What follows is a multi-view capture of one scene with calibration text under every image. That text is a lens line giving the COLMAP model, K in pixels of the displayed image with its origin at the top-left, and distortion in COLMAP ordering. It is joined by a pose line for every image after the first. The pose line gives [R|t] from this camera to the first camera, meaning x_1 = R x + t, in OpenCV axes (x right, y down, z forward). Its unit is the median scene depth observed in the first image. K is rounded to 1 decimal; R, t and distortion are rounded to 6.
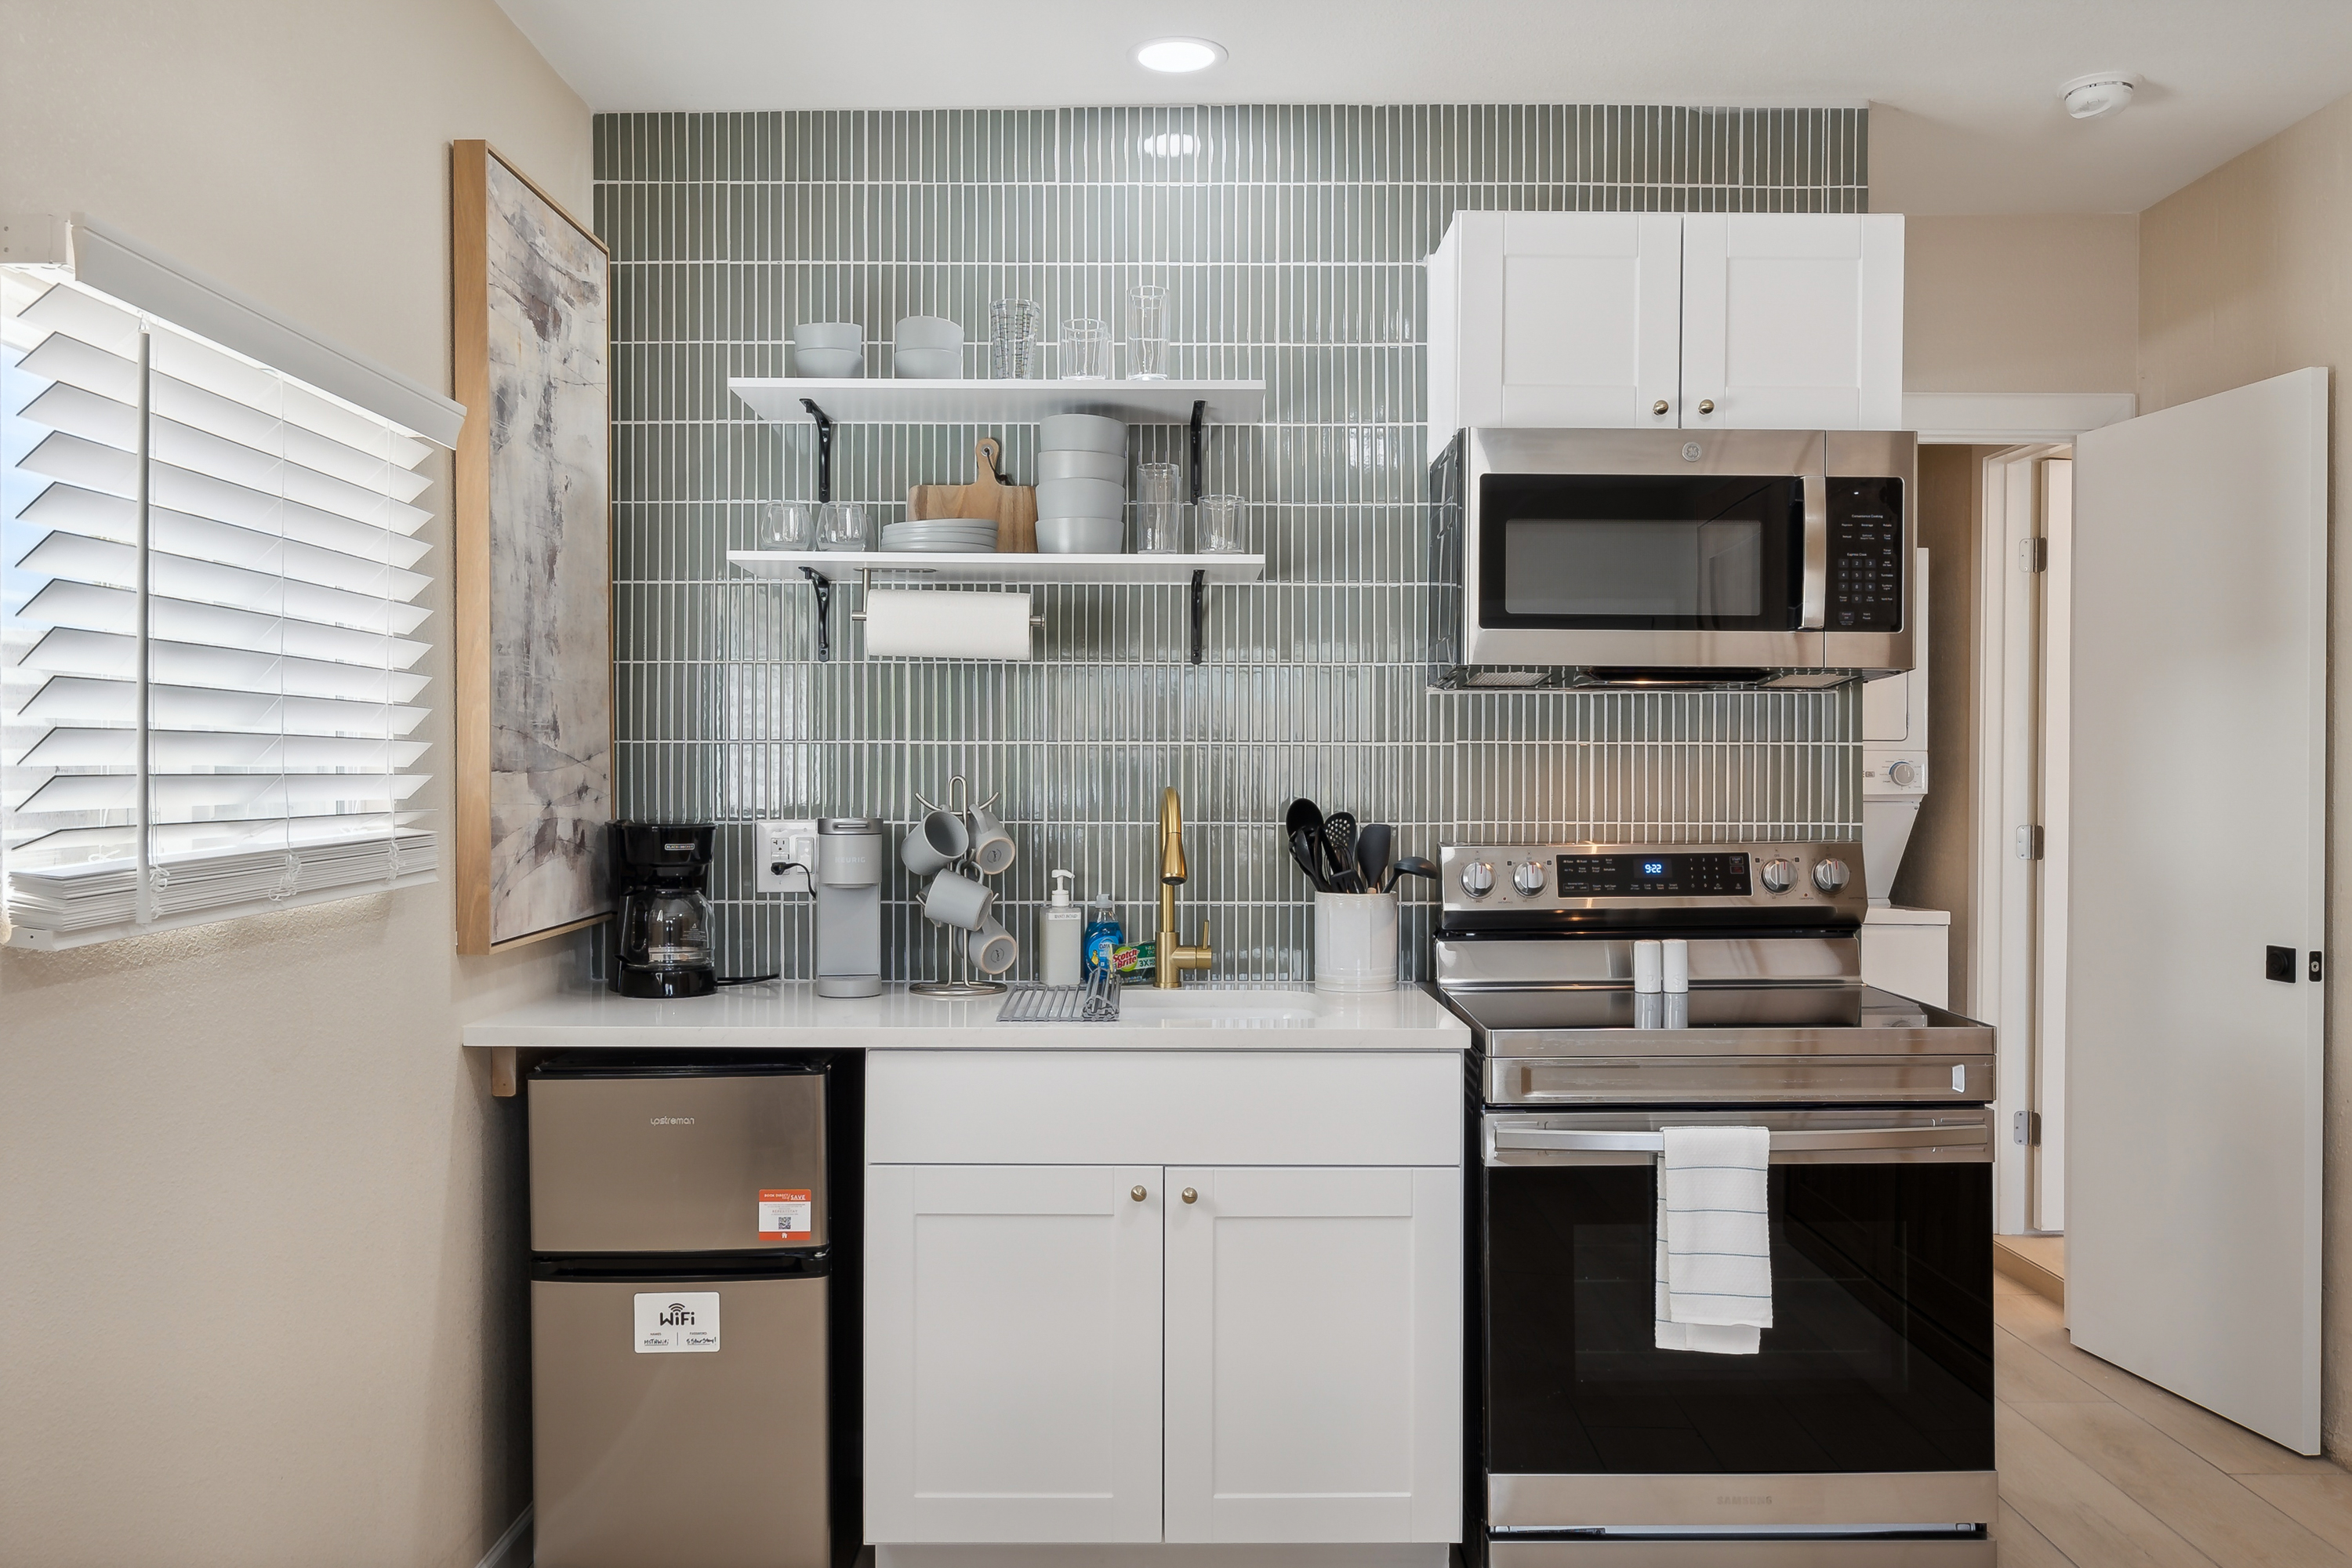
lens RADIAL K [[1863.9, 0, 1173.2], [0, 1863.9, 794.4], [0, 0, 1]] dist [-0.012835, 0.007597]
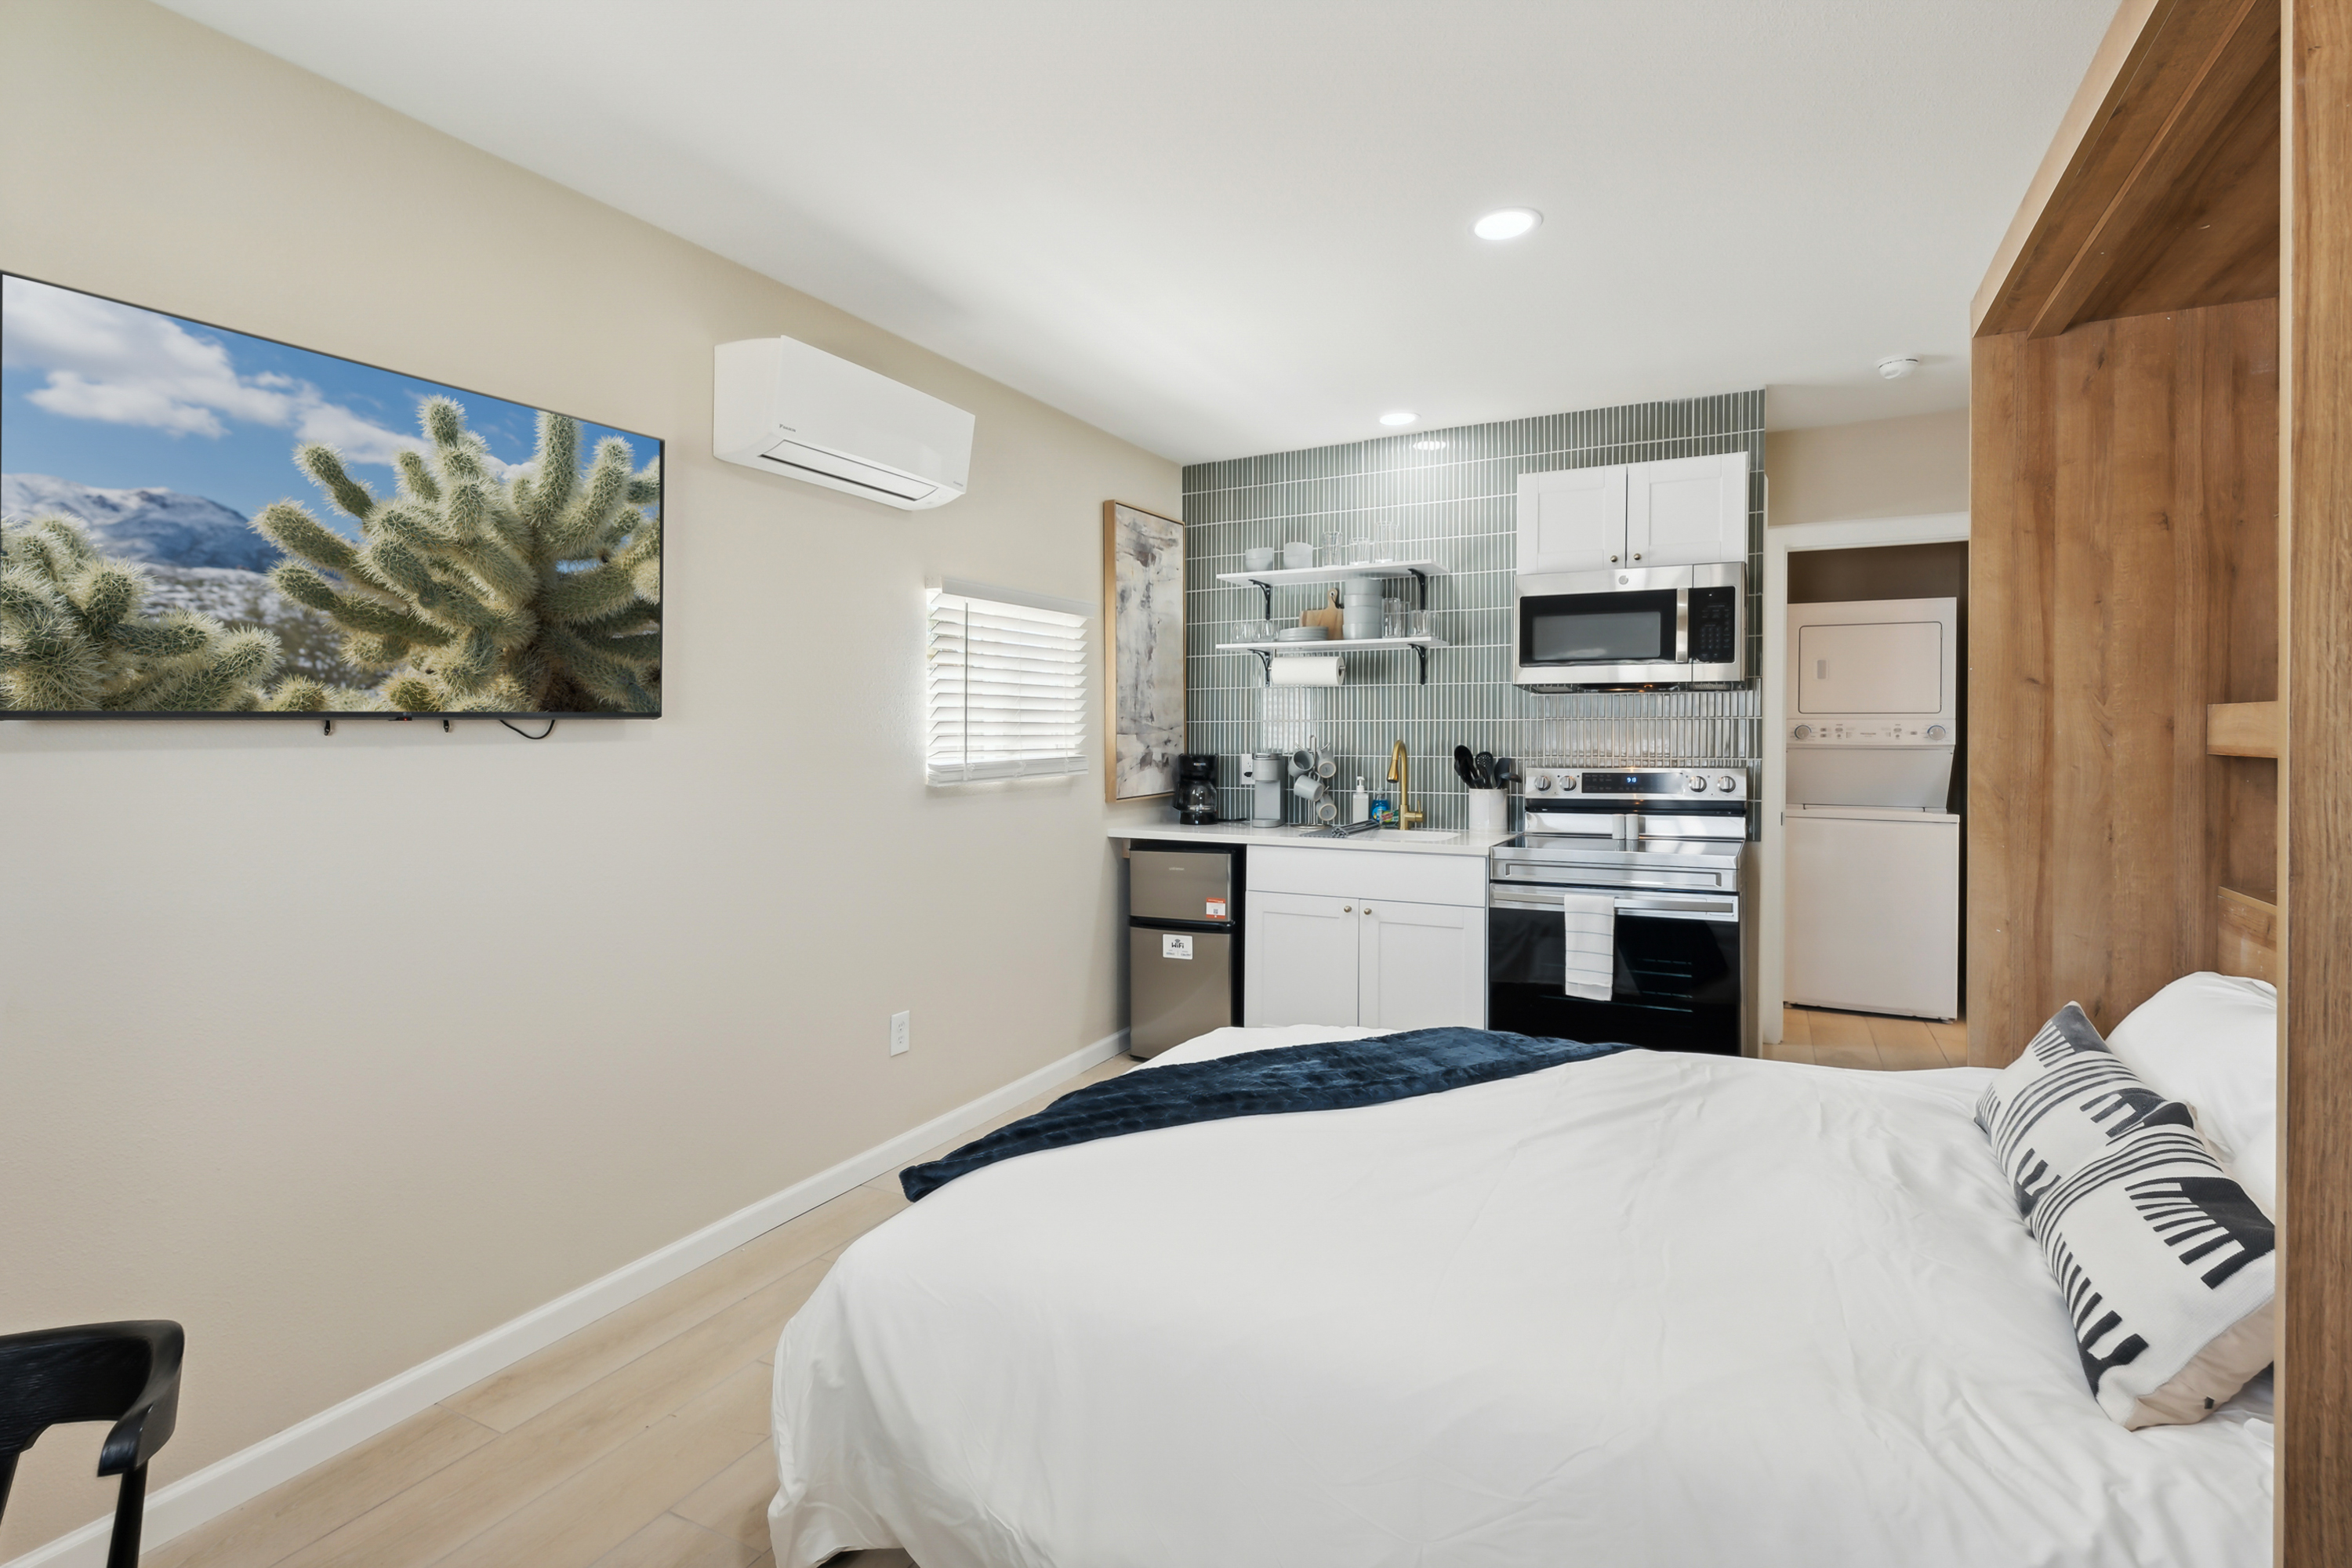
lens RADIAL K [[1209.0, 0, 1222.6], [0, 1209.0, 733.3], [0, 0, 1]] dist [-0.003343, -0.000254]
pose [[0.884583, -0.003115, -0.466373, 0.508382], [-0.002524, 0.999931, -0.011466, 0.005307], [0.466377, 0.011320, 0.884514, -0.409432]]
